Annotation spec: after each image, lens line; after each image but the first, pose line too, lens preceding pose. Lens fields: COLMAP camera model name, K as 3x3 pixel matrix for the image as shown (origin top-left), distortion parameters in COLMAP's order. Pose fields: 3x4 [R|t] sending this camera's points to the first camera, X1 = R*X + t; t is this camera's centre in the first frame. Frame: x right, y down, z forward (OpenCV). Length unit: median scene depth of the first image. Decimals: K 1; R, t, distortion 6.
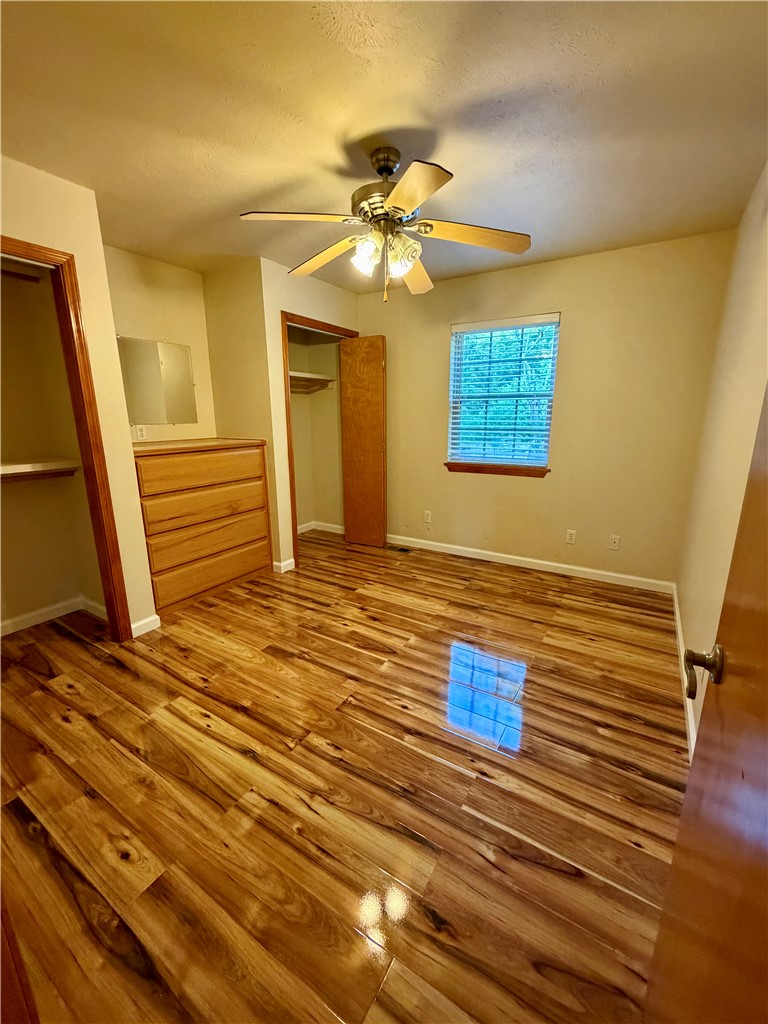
lens RADIAL K [[414.6, 0, 385.1], [0, 414.6, 511.6], [0, 0, 1]] dist [-0.003039, 0.000719]
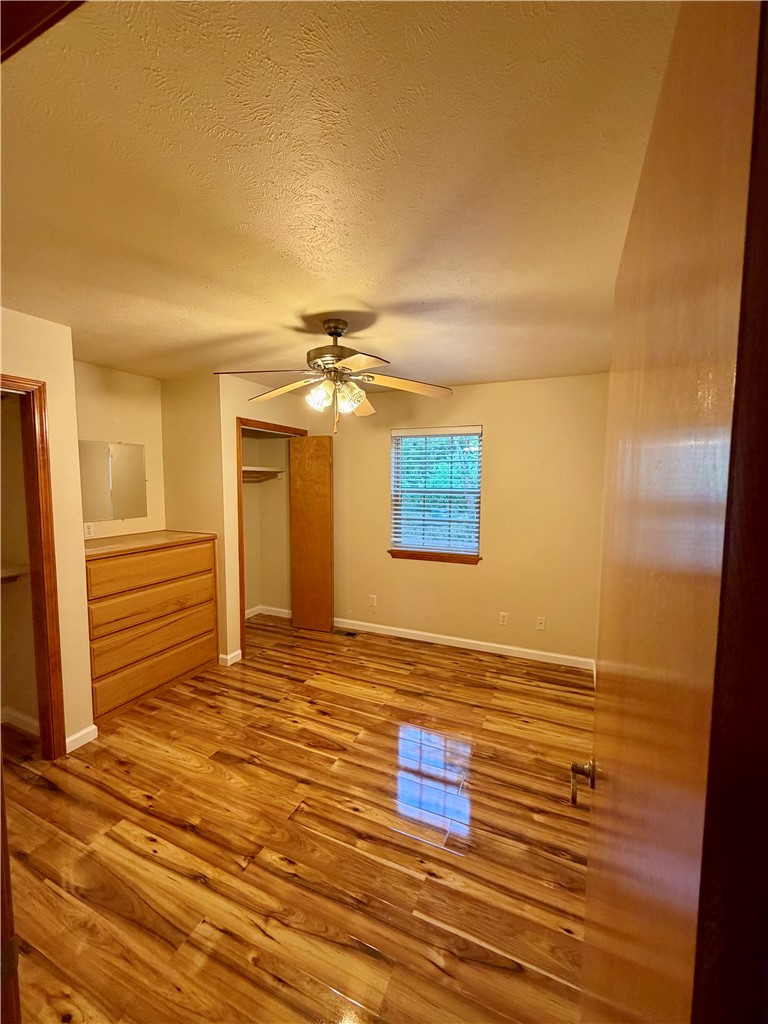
lens RADIAL K [[414.6, 0, 383.9], [0, 414.6, 511.5], [0, 0, 1]] dist [-0.003039, 0.000719]
pose [[0.991150, -0.002350, 0.132723, -0.017821], [0.022891, 0.987891, -0.153450, -0.094625], [-0.130755, 0.155130, 0.979203, -0.125261]]
